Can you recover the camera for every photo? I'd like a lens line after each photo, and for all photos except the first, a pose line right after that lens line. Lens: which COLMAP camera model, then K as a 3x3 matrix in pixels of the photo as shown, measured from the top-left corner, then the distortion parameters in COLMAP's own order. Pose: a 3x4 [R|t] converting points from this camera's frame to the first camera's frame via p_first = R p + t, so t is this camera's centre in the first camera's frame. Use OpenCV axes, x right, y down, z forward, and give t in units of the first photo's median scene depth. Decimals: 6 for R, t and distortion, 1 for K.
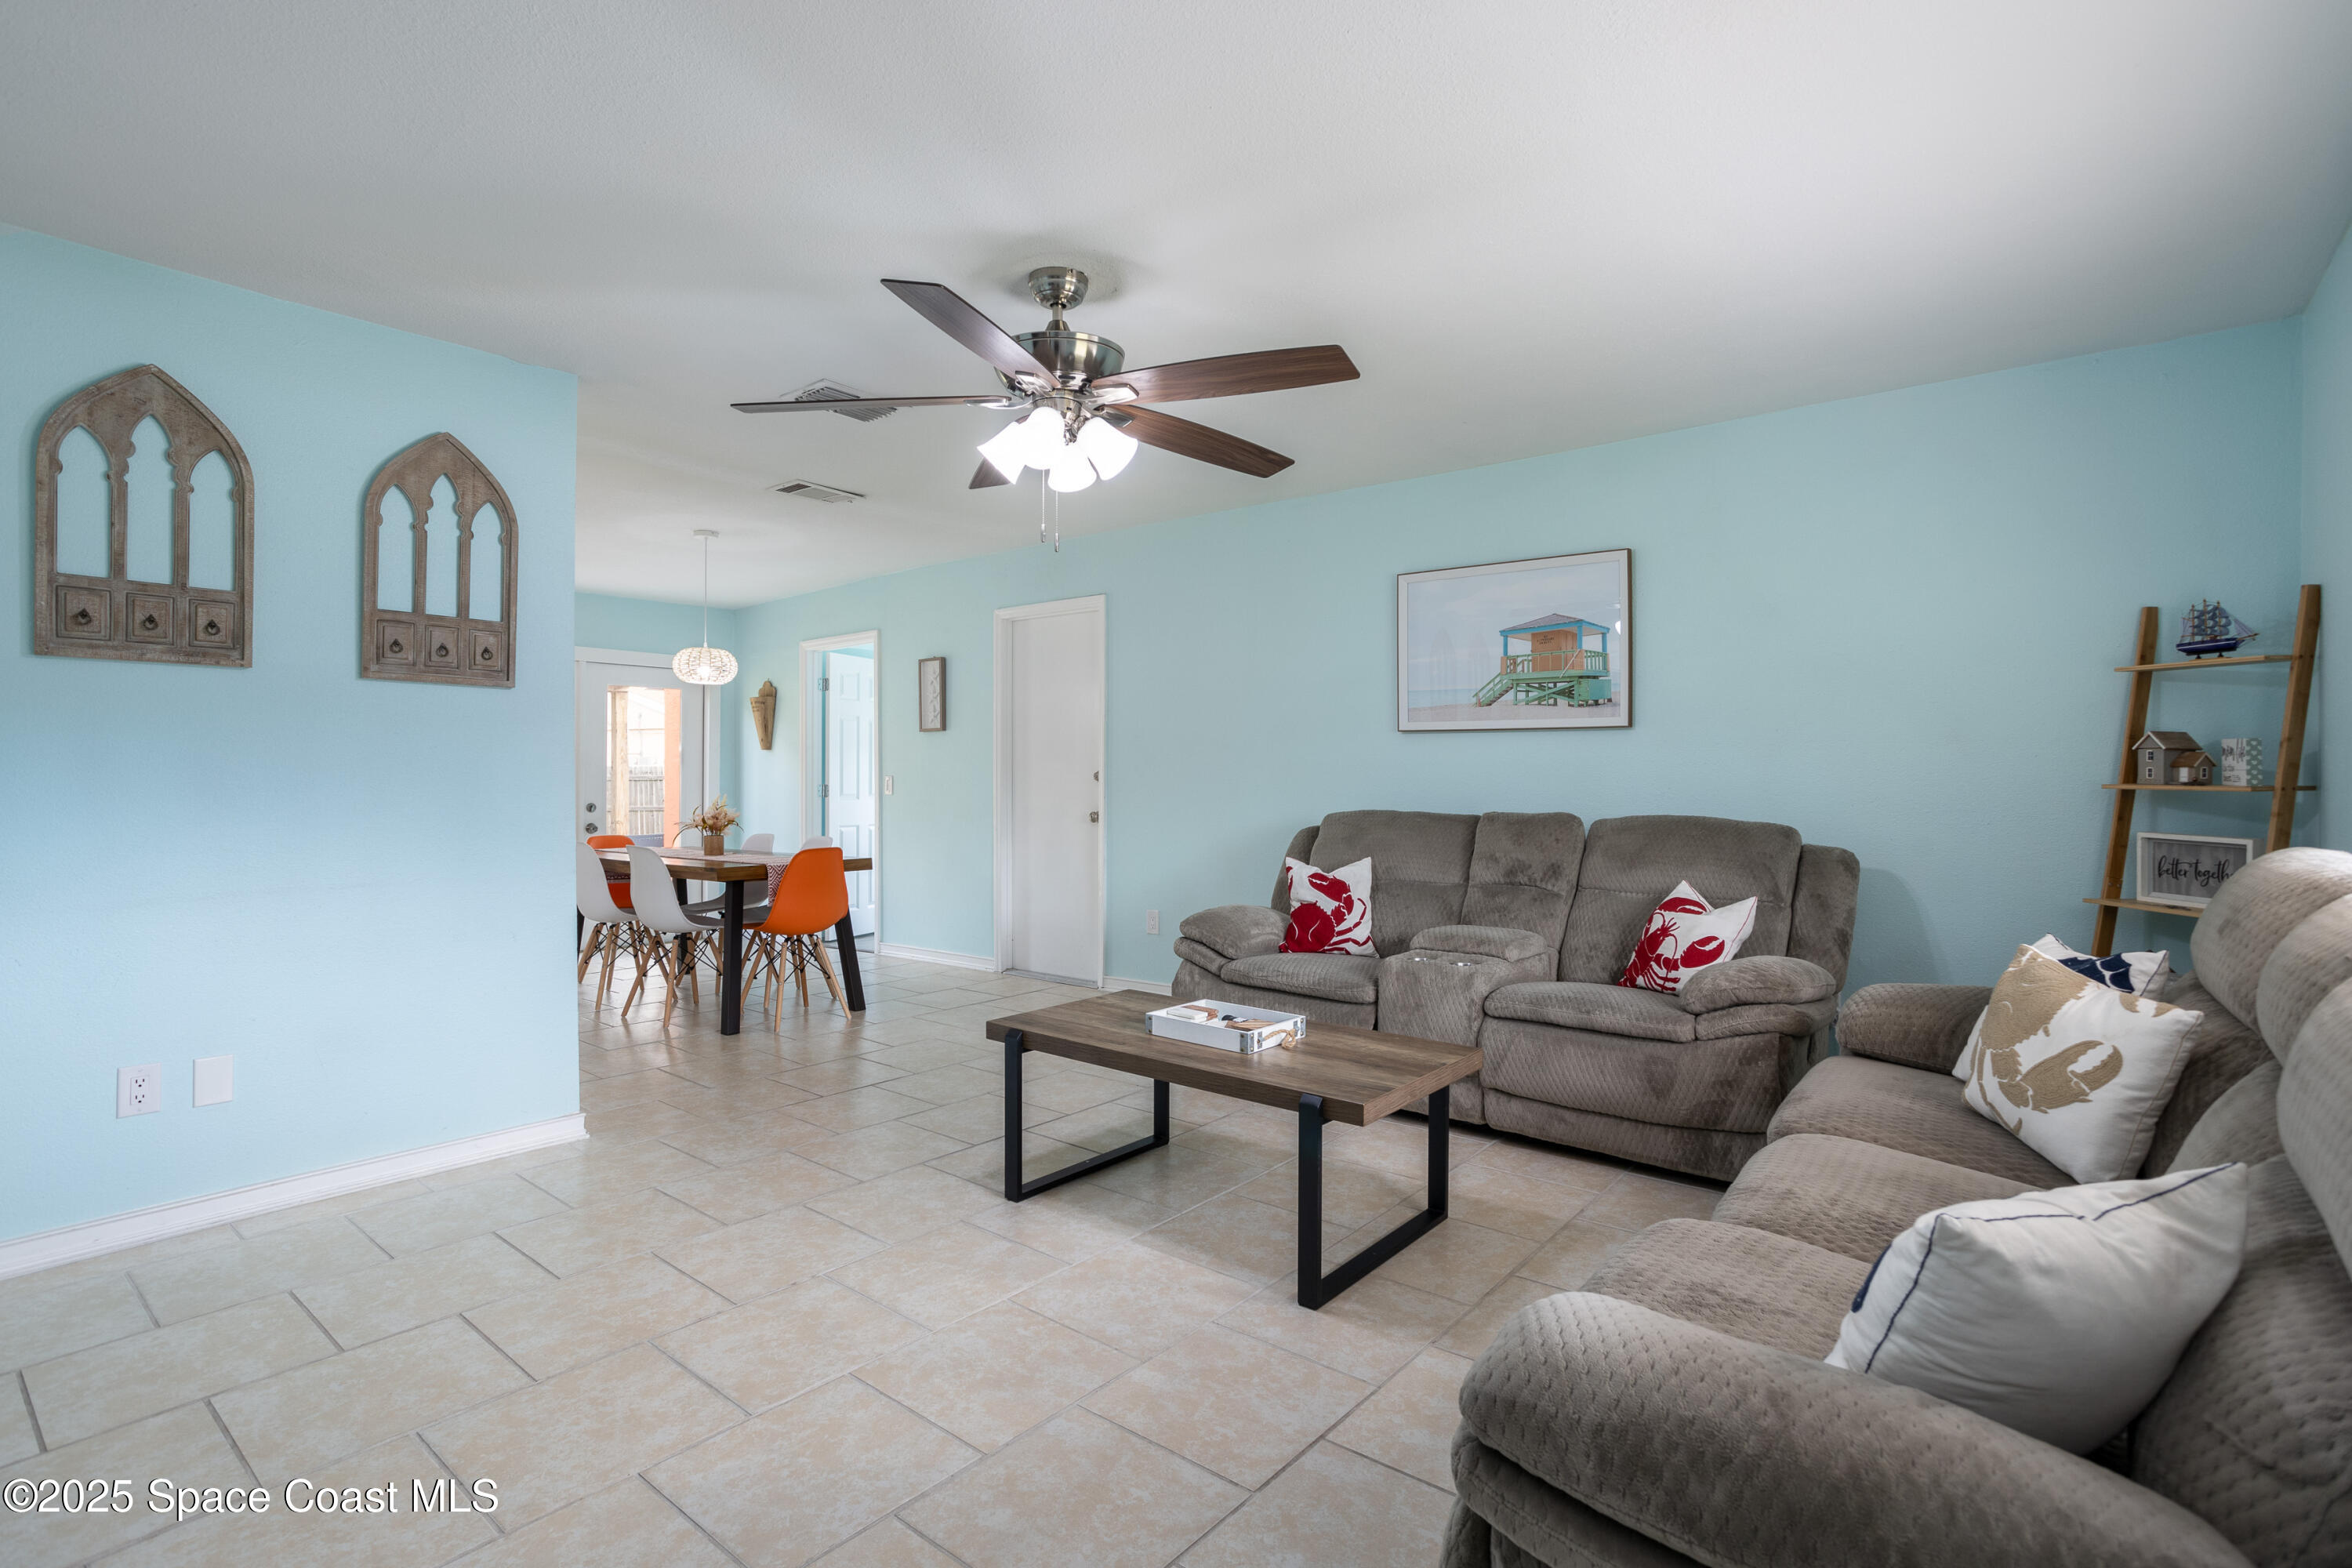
lens RADIAL K [[1116.2, 0, 1172.8], [0, 1116.2, 769.0], [0, 0, 1]] dist [-0.019477, 0.000482]
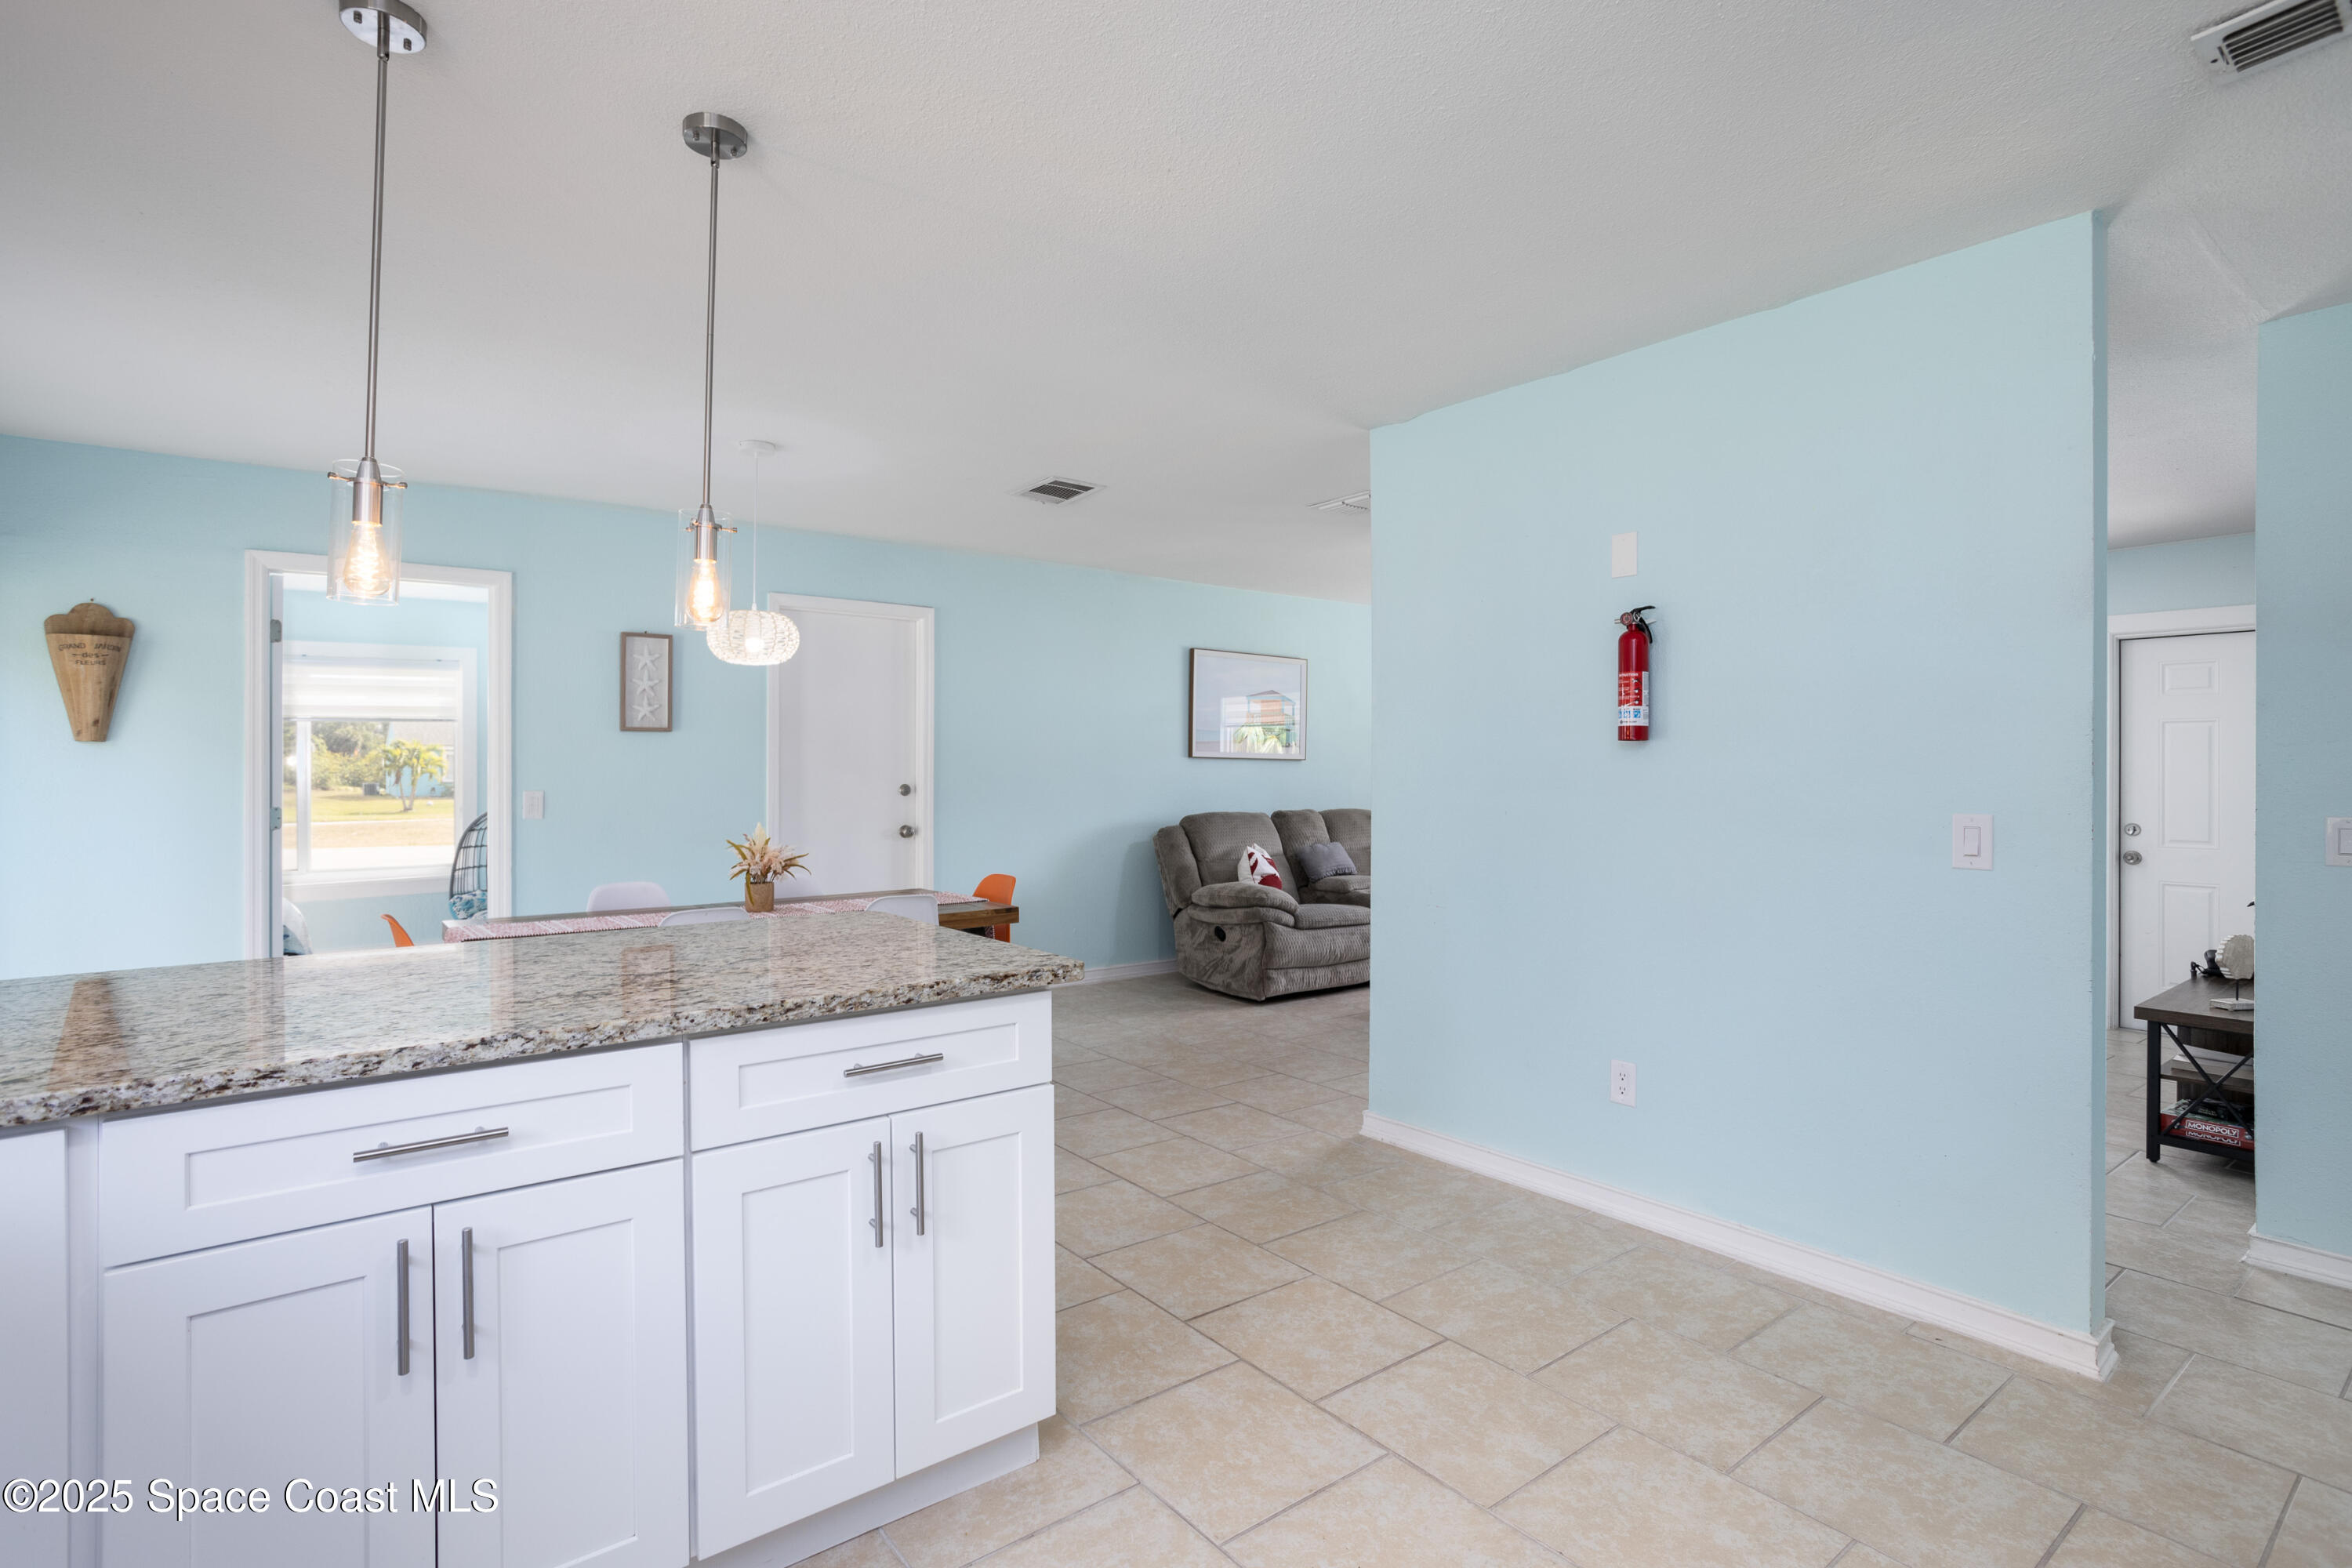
lens RADIAL K [[1116.2, 0, 1172.8], [0, 1116.2, 769.0], [0, 0, 1]] dist [-0.019477, 0.000482]
pose [[0.227302, 0.004636, 0.973813, -1.701902], [-0.010178, 0.999945, -0.002385, -0.021783], [-0.973771, -0.009369, 0.227336, 0.982702]]
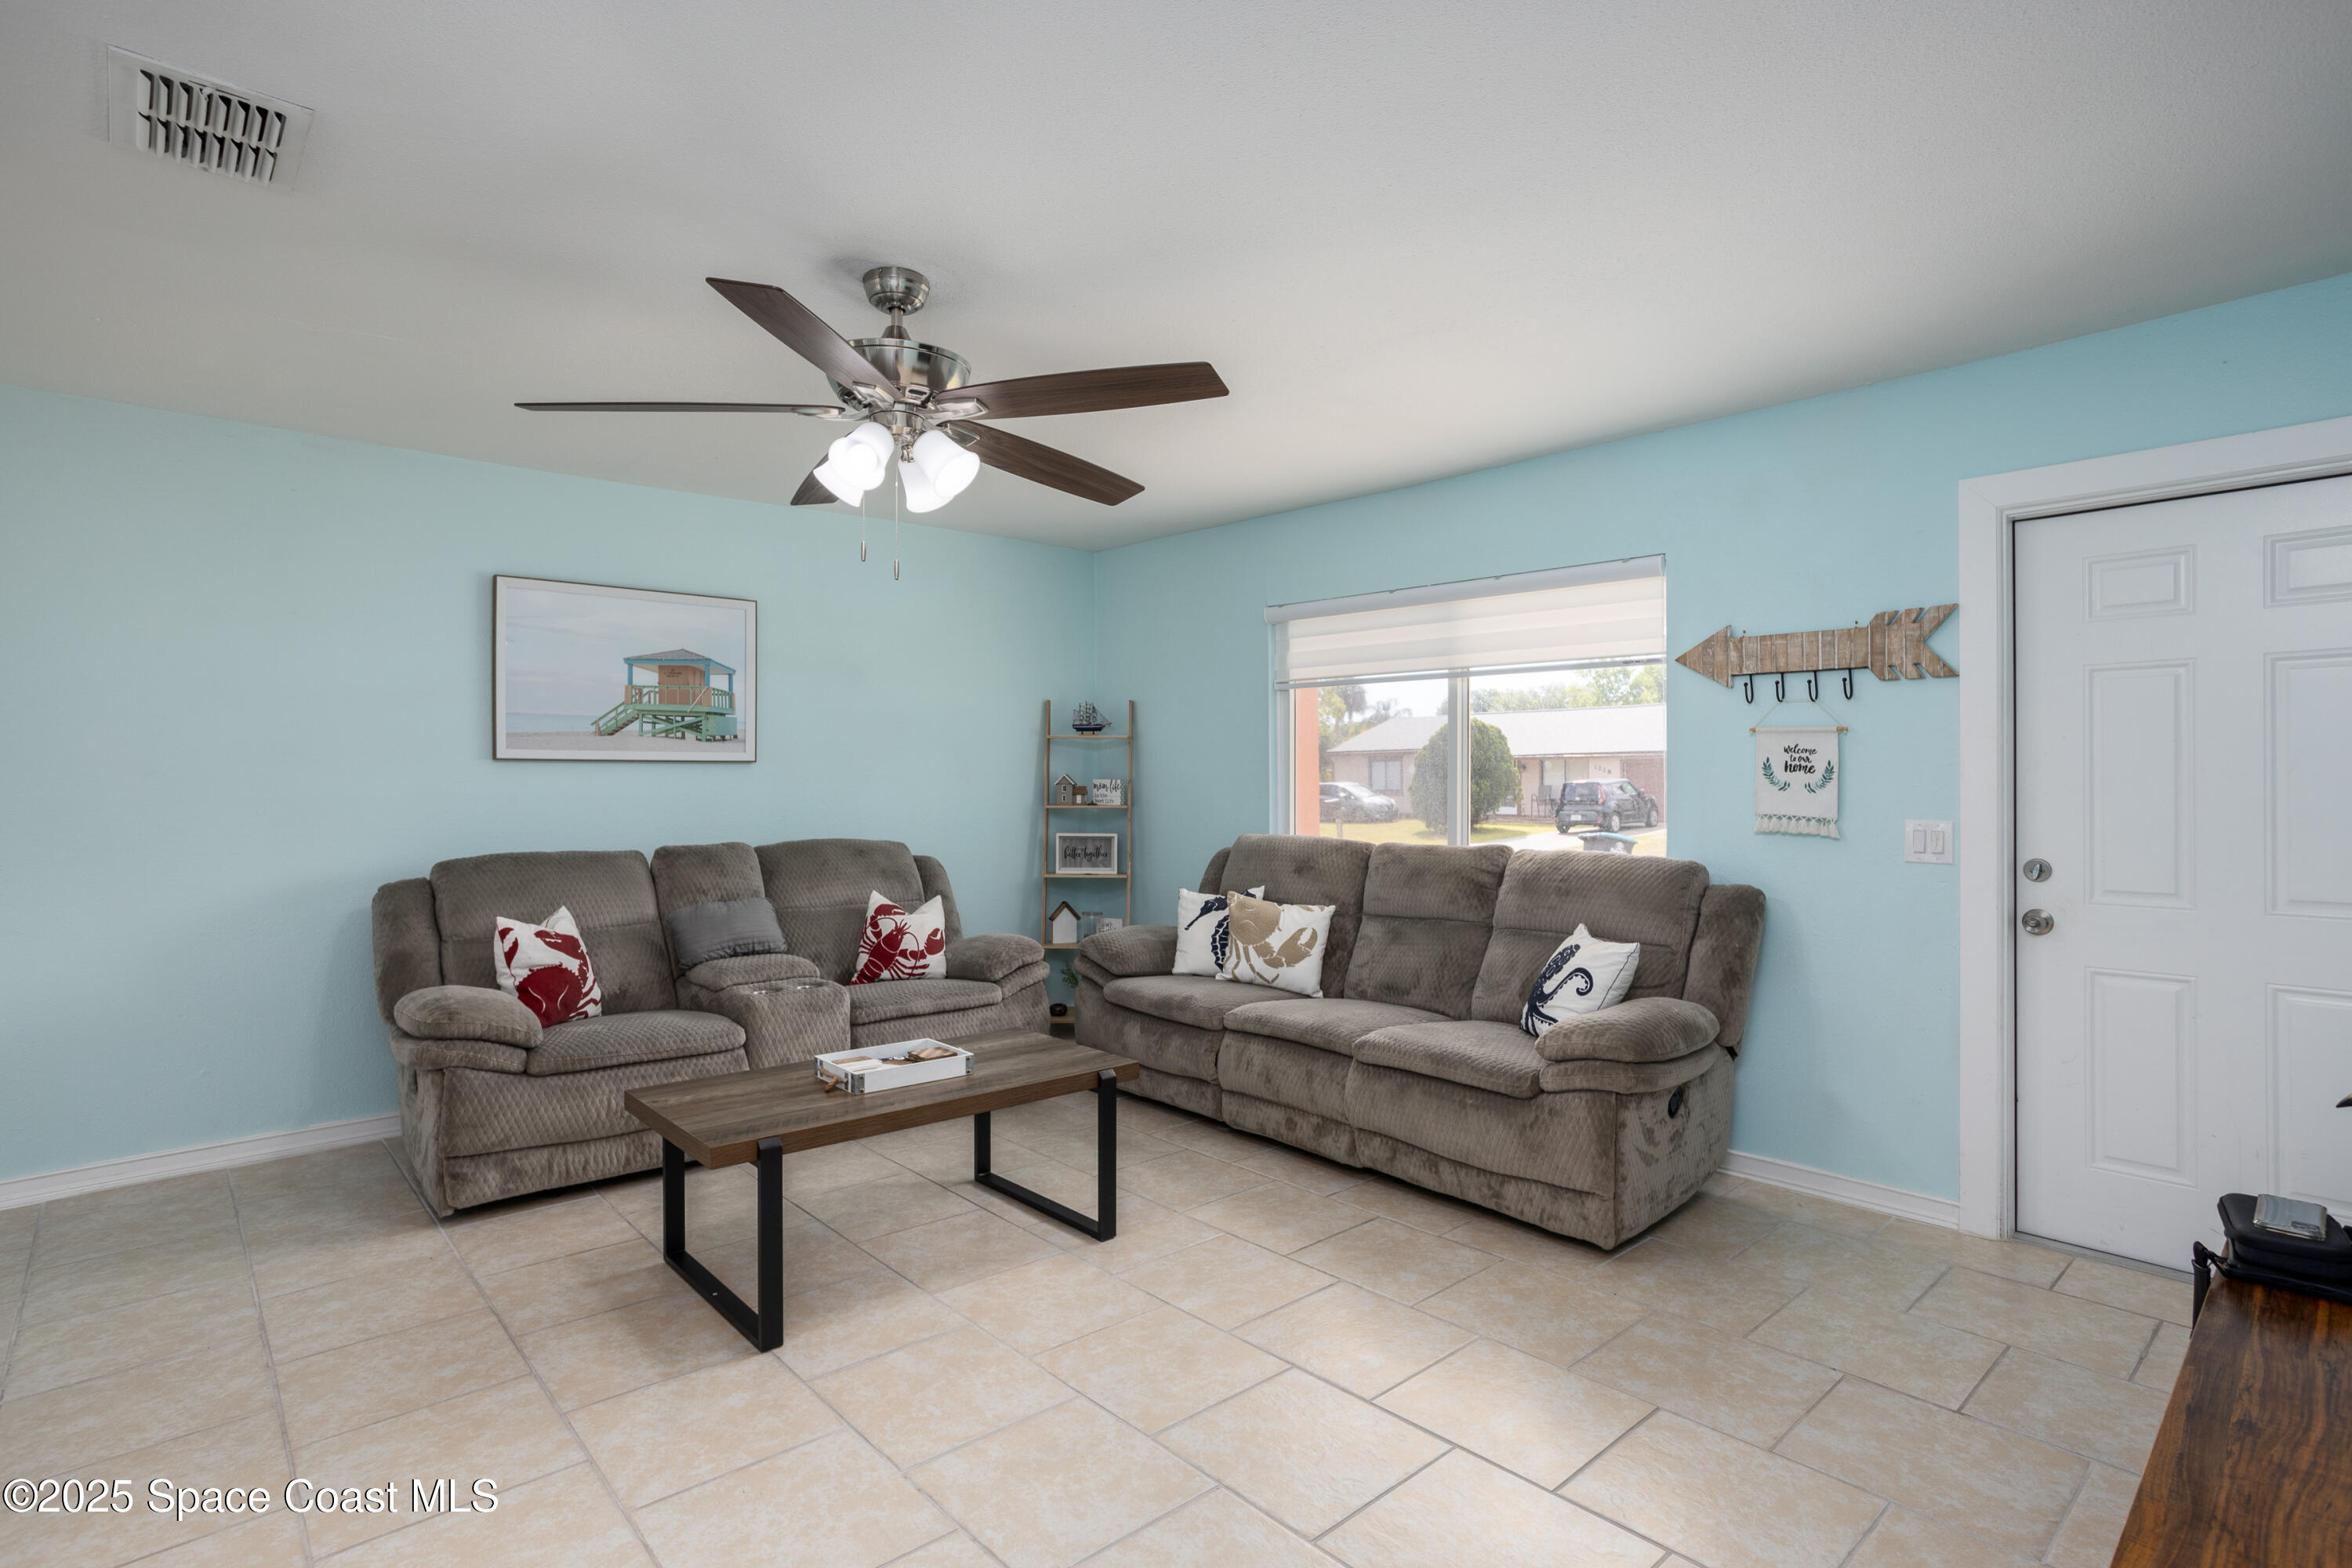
lens RADIAL K [[1148.0, 0, 1162.8], [0, 1148.0, 777.2], [0, 0, 1]] dist [-0.066630, 0.040902]
pose [[0.166642, 0.000216, 0.986017, -0.795113], [0.002772, 0.999996, -0.000687, -0.025691], [-0.986014, 0.002847, 0.166641, 0.507735]]
